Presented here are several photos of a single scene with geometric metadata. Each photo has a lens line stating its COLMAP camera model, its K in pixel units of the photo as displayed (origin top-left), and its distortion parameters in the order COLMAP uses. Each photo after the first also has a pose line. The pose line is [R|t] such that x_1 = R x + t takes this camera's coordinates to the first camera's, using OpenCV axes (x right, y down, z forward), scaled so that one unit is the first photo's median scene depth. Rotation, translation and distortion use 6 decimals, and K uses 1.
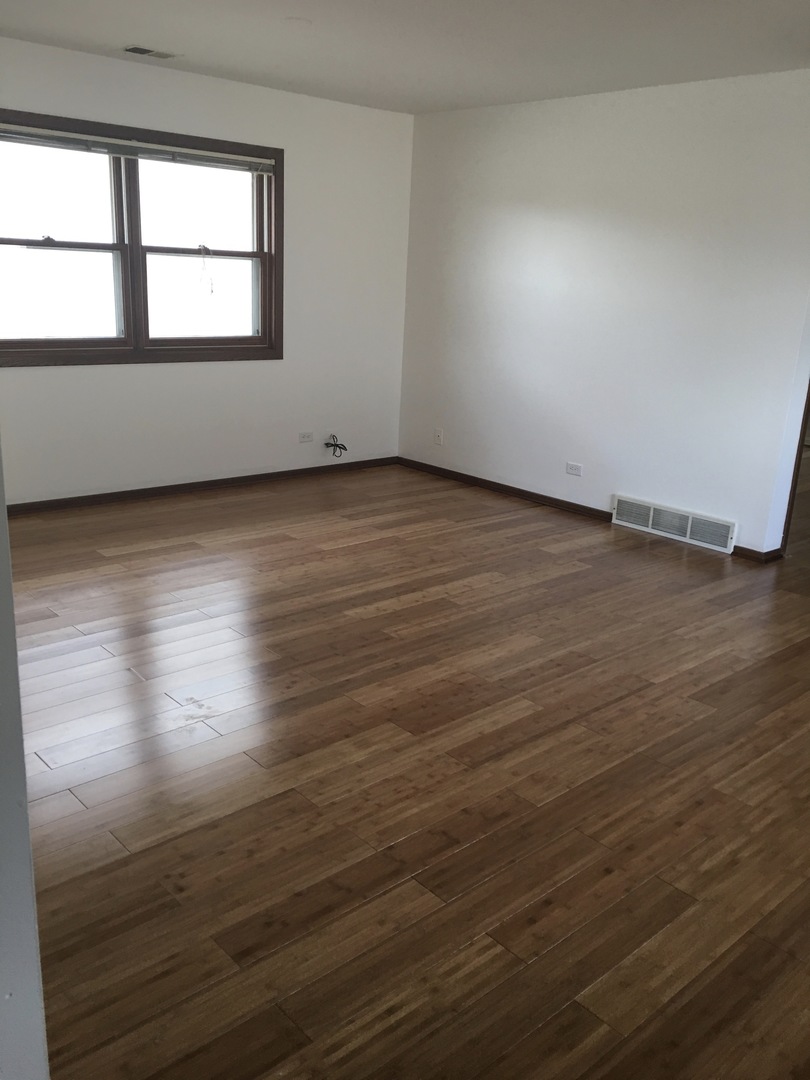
lens RADIAL K [[909.7, 0, 405.6], [0, 909.7, 540.4], [0, 0, 1]] dist [0.073329, -0.103717]
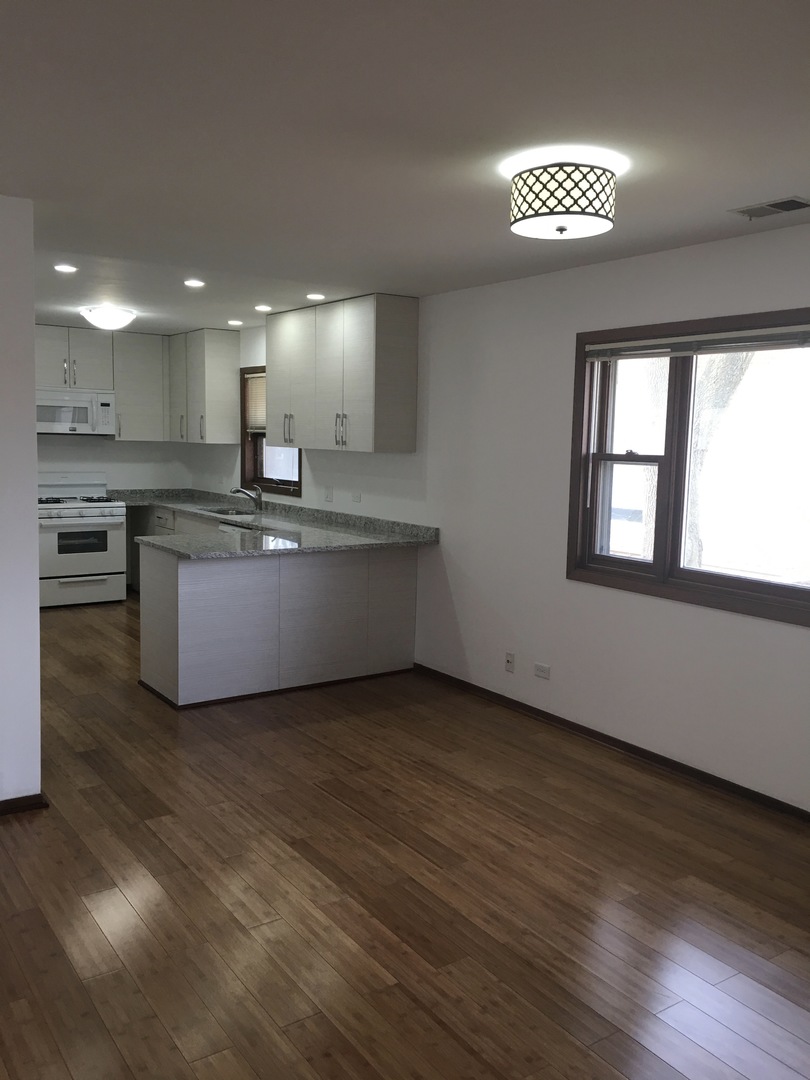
lens RADIAL K [[909.7, 0, 408.1], [0, 909.7, 540.5], [0, 0, 1]] dist [0.073329, -0.103717]
pose [[0.136976, -0.151515, 0.978918, -0.485517], [0.264730, 0.957888, 0.111217, -0.322335], [-0.954545, 0.243914, 0.171318, 0.865318]]
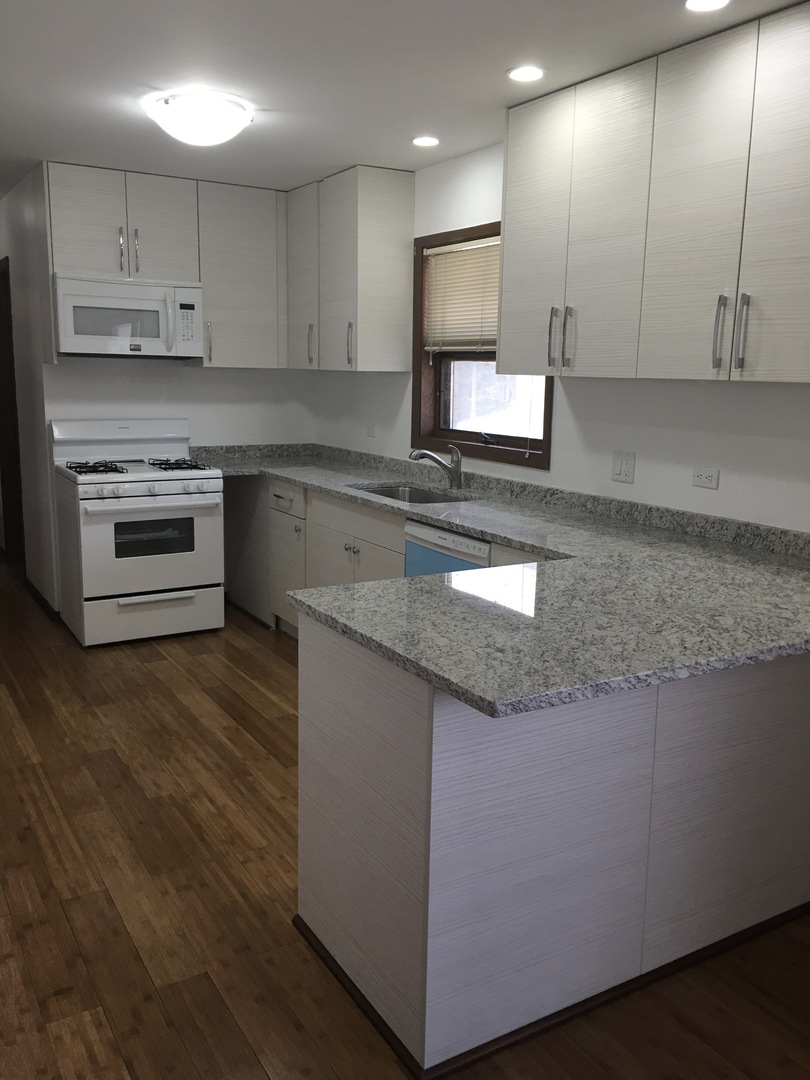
lens RADIAL K [[909.7, 0, 399.0], [0, 909.7, 536.7], [0, 0, 1]] dist [0.073329, -0.103717]
pose [[0.204896, -0.217068, 0.954410, 0.586133], [0.268018, 0.950272, 0.158587, -0.415054], [-0.941373, 0.223306, 0.252885, 1.435904]]
